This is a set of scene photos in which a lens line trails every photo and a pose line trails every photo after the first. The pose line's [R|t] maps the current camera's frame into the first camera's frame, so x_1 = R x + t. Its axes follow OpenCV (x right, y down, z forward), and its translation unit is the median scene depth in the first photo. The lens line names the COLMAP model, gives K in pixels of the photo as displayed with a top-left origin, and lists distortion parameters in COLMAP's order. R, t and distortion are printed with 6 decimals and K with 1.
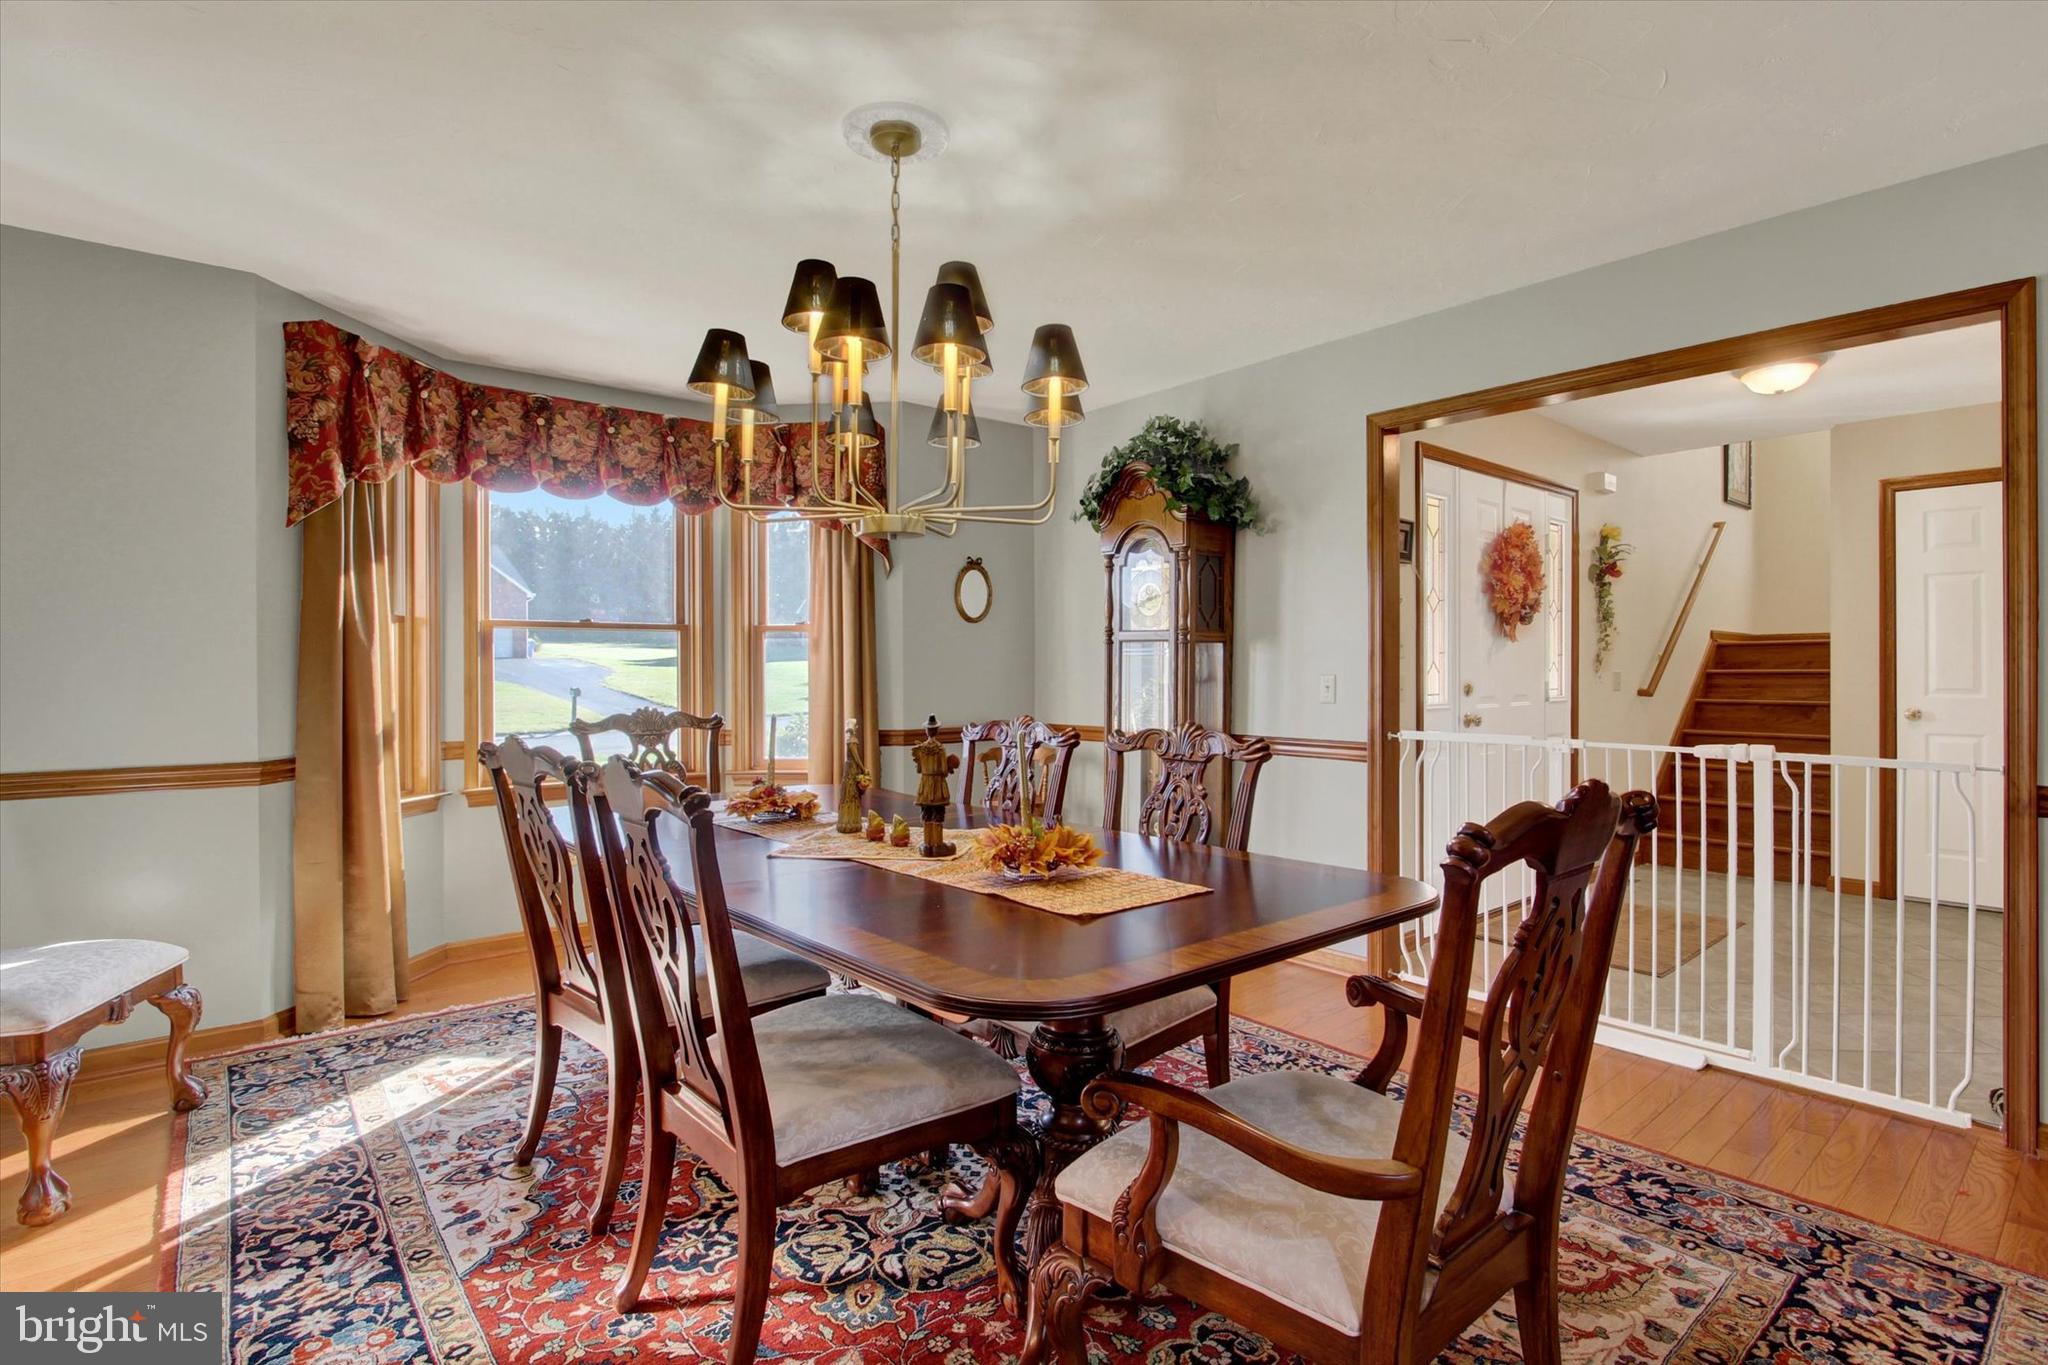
lens RADIAL K [[1001.9, 0, 1043.1], [0, 1001.9, 679.5], [0, 0, 1]] dist [-0.016726, -0.000242]
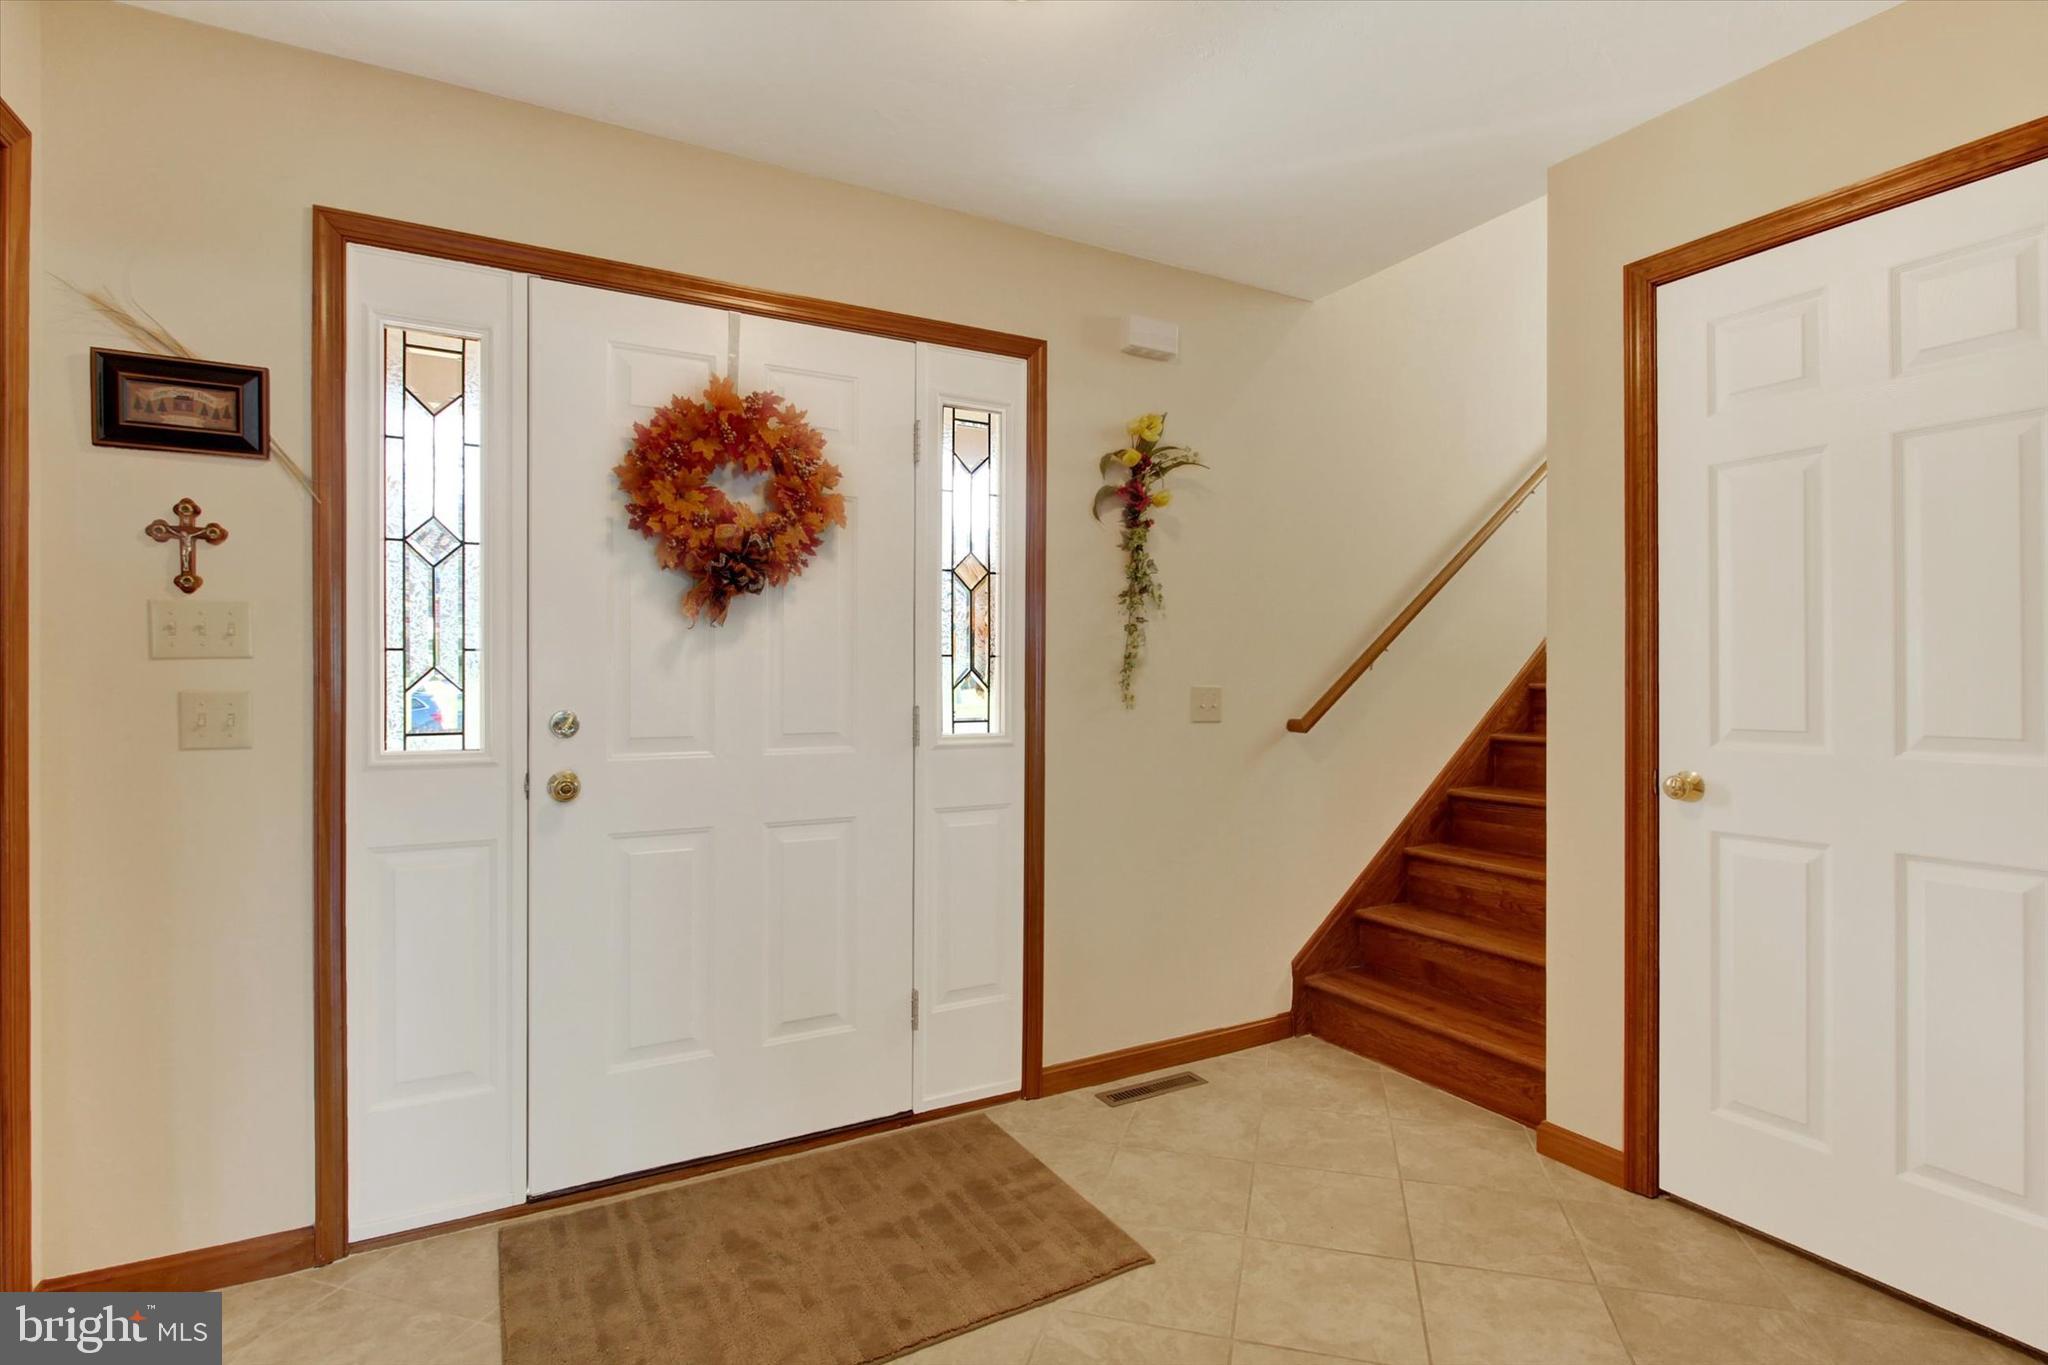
lens RADIAL K [[1001.9, 0, 1043.1], [0, 1001.9, 679.5], [0, 0, 1]] dist [-0.016726, -0.000242]
pose [[0.981260, -0.002618, -0.192669, 2.292109], [0.000176, 0.999919, -0.012689, -0.020510], [0.192687, 0.012417, 0.981182, 1.713891]]
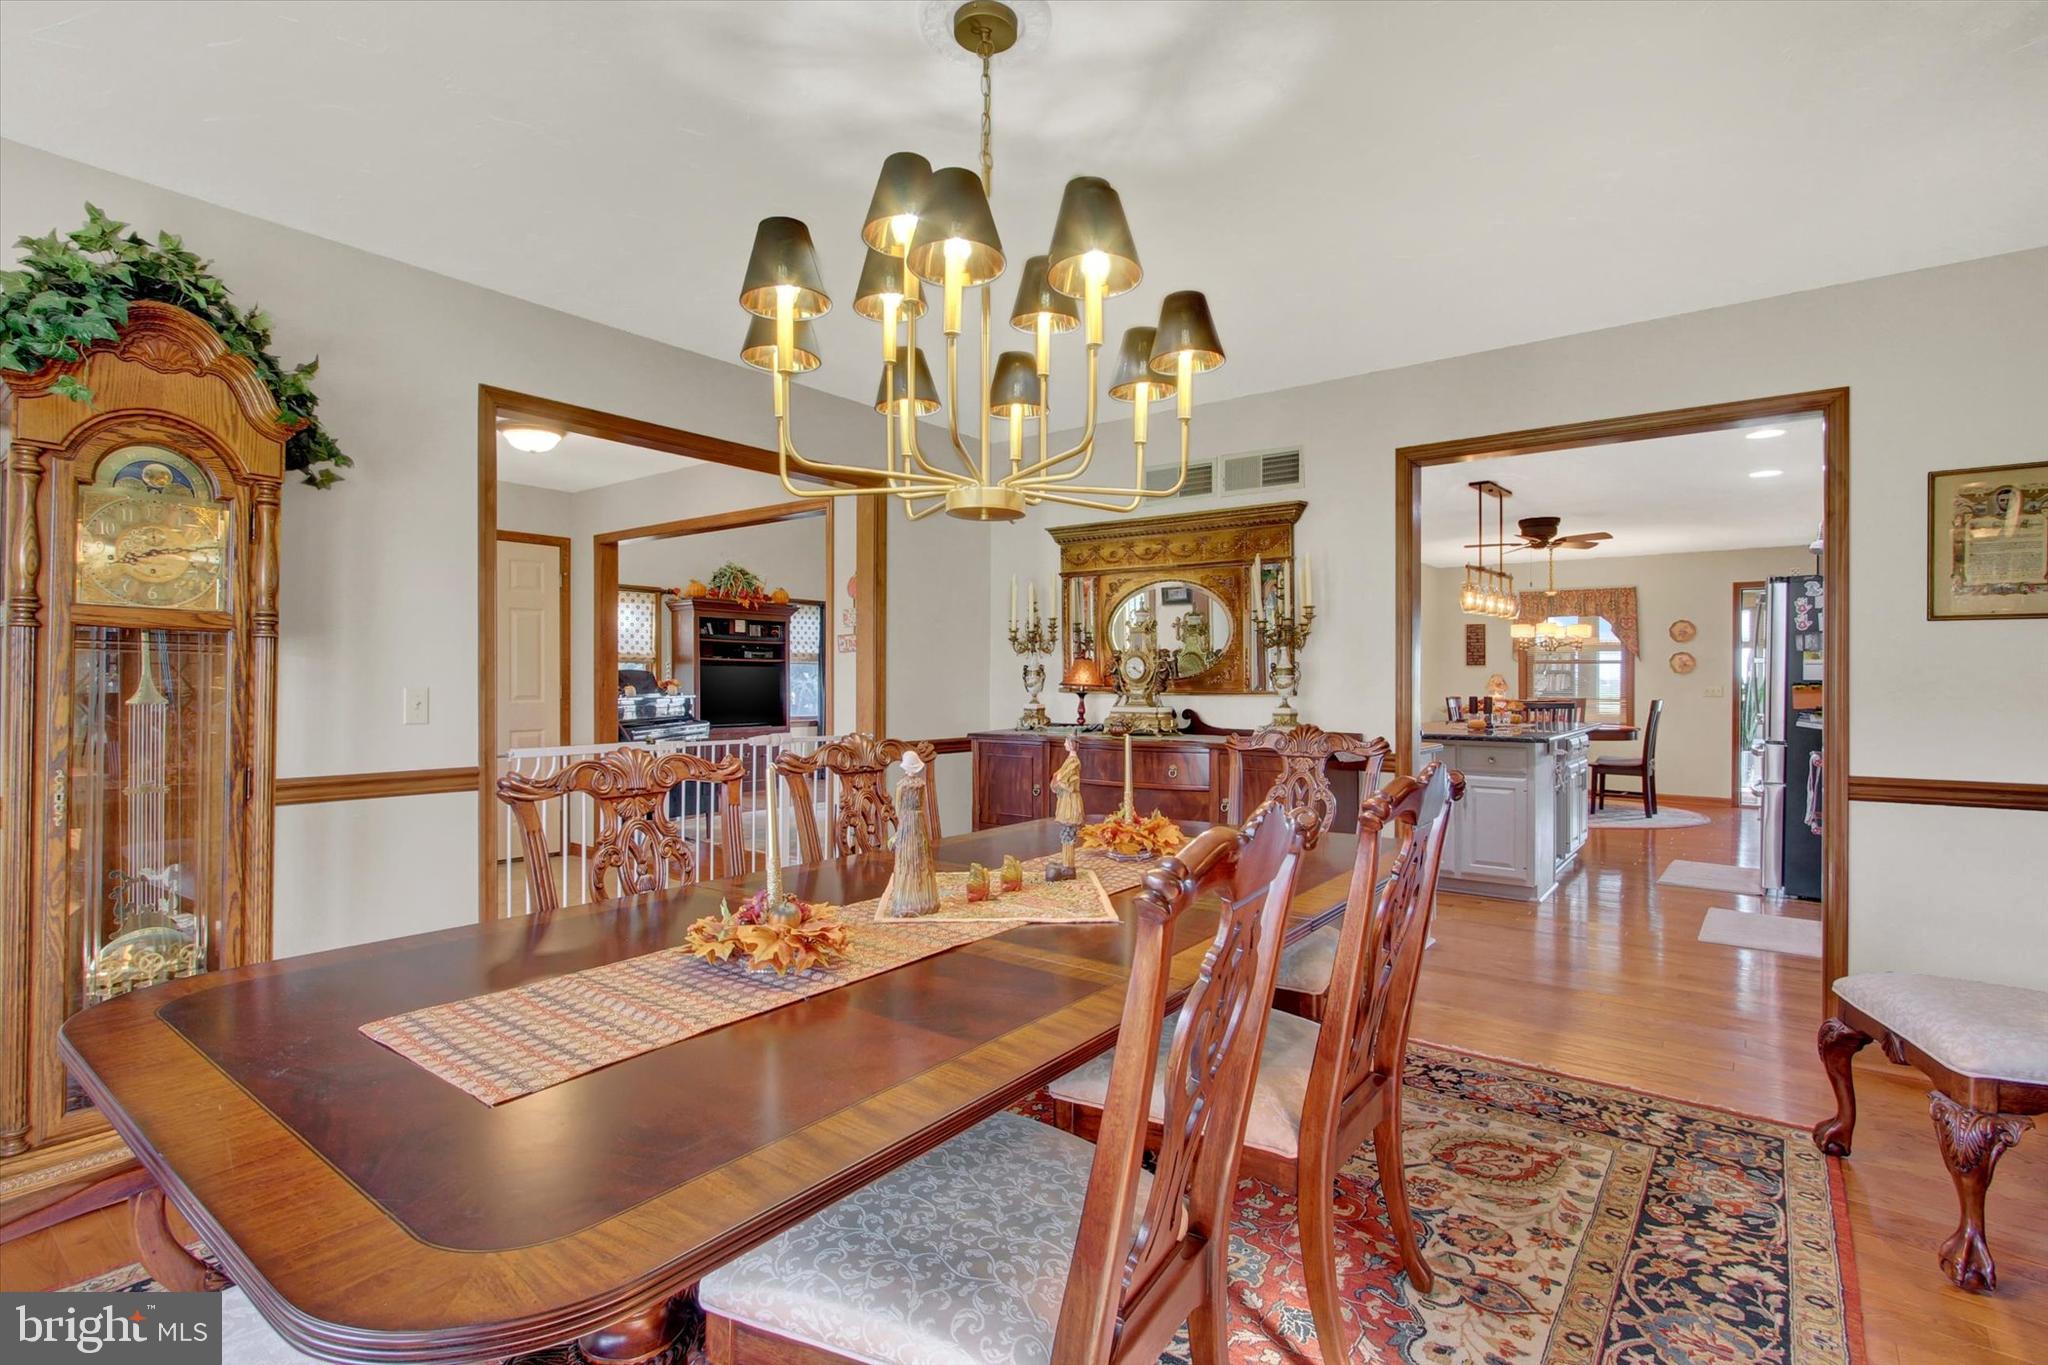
lens RADIAL K [[963.5, 0, 1015.2], [0, 963.5, 676.8], [0, 0, 1]] dist [-0.013546, -0.000517]
pose [[-0.195581, -0.001063, 0.980687, -1.493056], [0.018626, 0.999815, 0.004799, -0.032628], [-0.980511, 0.019205, -0.195525, 1.799348]]
